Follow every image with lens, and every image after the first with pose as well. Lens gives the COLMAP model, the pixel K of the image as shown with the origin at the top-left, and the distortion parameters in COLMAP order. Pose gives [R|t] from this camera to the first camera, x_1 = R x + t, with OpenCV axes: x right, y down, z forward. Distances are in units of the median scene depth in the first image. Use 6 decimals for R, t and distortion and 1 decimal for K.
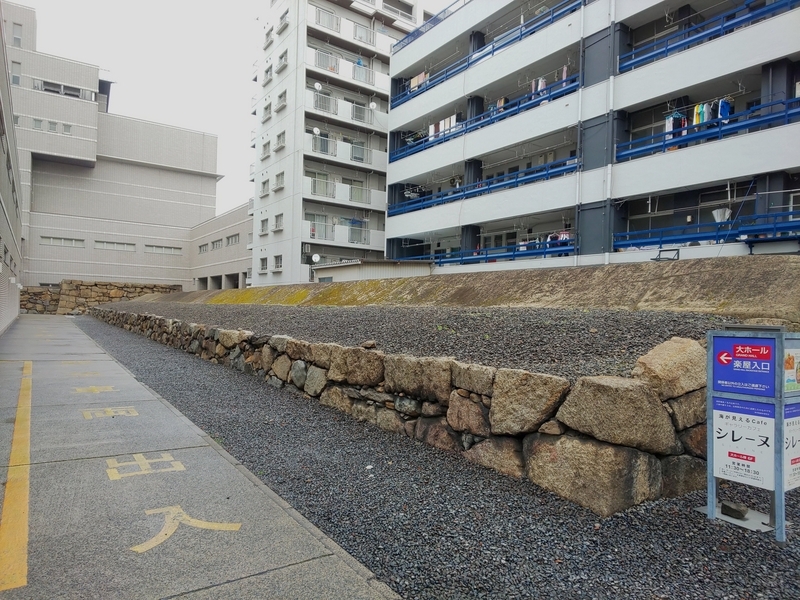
lens RADIAL K [[515.2, 0, 401.7], [0, 515.2, 300.1], [0, 0, 1]] dist [-0.007001, -0.003707]
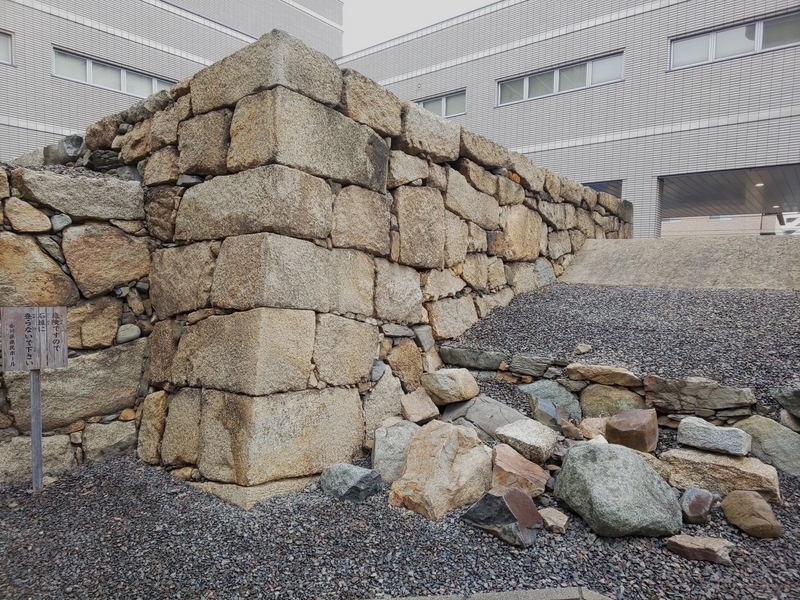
lens RADIAL K [[515.2, 0, 400.1], [0, 515.2, 300.5], [0, 0, 1]] dist [-0.007001, -0.003707]
pose [[0.966758, -0.028198, 0.254132, -0.534878], [0.006442, 0.996271, 0.086040, -0.005982], [-0.255611, -0.081543, 0.963335, 0.741800]]
